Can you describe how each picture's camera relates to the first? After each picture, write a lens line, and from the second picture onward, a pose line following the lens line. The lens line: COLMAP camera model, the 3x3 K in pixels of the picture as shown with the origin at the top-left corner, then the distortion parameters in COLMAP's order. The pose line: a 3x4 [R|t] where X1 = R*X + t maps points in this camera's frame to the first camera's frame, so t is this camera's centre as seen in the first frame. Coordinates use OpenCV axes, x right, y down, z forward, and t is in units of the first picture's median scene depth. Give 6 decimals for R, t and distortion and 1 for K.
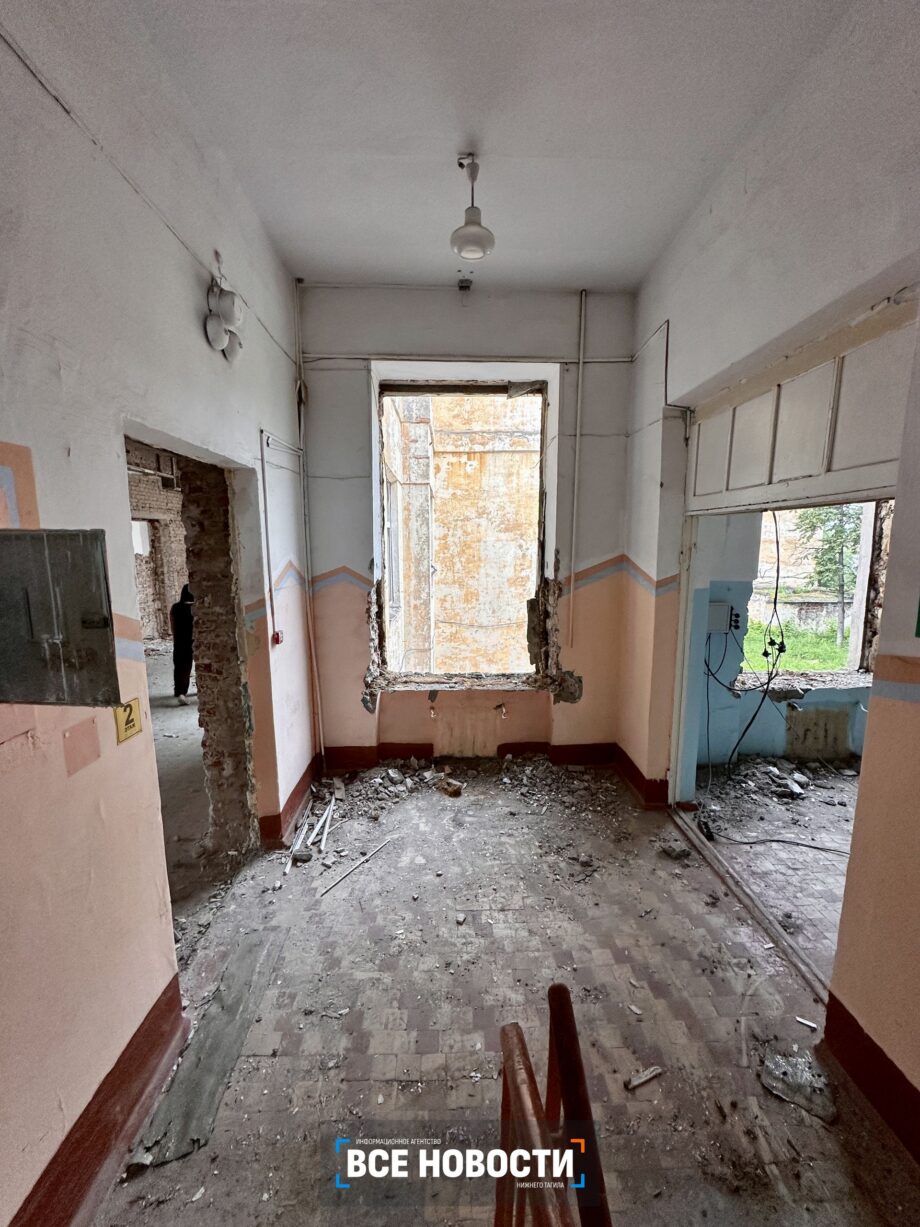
lens RADIAL K [[490.7, 0, 458.6], [0, 490.7, 612.6], [0, 0, 1]] dist [-0.000024, 0.000038]
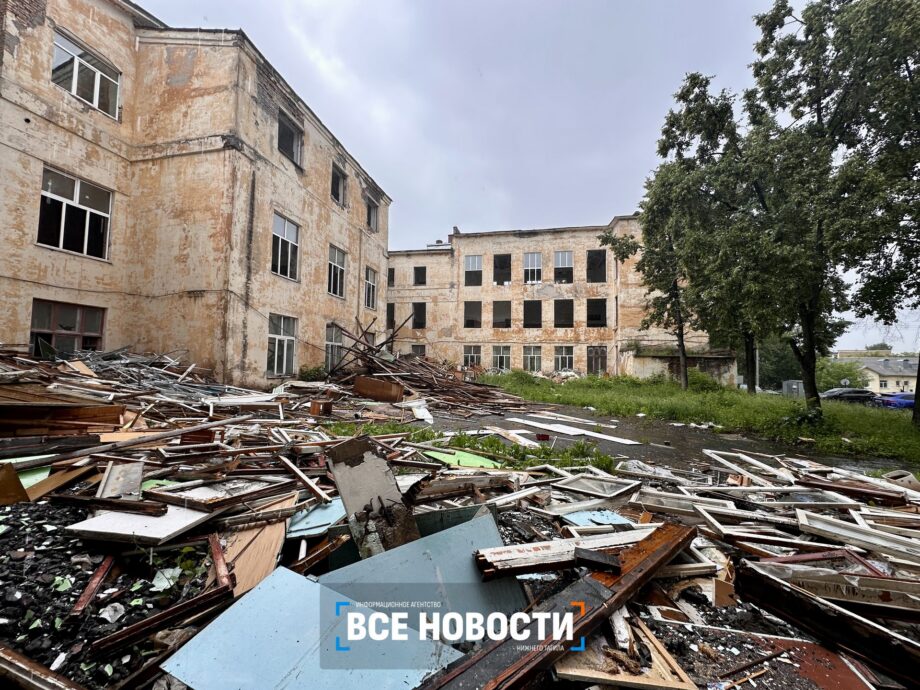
lens RADIAL K [[367.9, 0, 459.5], [0, 367.9, 345.9], [0, 0, 1]] dist [-0.000024, 0.000038]
pose [[0.971852, 0.006152, -0.235511, 1.000448], [-0.052550, 0.980135, -0.191245, 0.281370], [0.229656, 0.198238, 0.952869, 0.361571]]
